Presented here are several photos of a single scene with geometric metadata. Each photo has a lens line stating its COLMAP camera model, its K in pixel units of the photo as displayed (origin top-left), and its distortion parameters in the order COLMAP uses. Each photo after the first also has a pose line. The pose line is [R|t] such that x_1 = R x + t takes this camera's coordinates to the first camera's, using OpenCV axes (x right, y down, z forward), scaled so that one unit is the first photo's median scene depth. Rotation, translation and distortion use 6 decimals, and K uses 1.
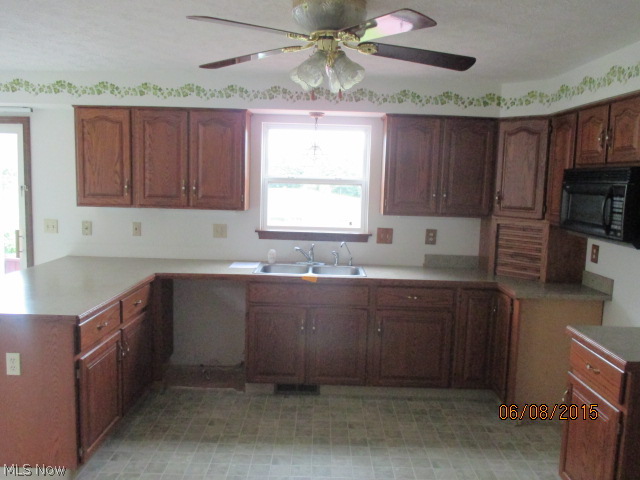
lens RADIAL K [[538.7, 0, 319.6], [0, 538.7, 237.4], [0, 0, 1]] dist [-0.033868, 0.020987]
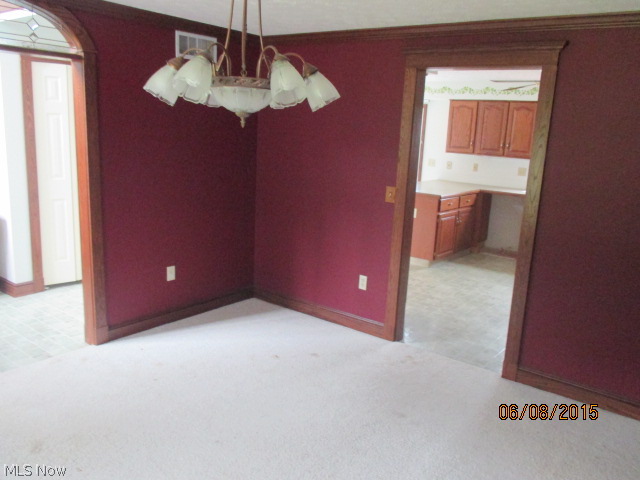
lens RADIAL K [[538.7, 0, 325.5], [0, 538.7, 238.6], [0, 0, 1]] dist [-0.033868, 0.020987]
pose [[0.799146, 0.138002, -0.585082, 0.379629], [-0.093435, 0.989979, 0.105884, 0.085278], [0.593831, -0.029950, 0.804032, -0.829742]]
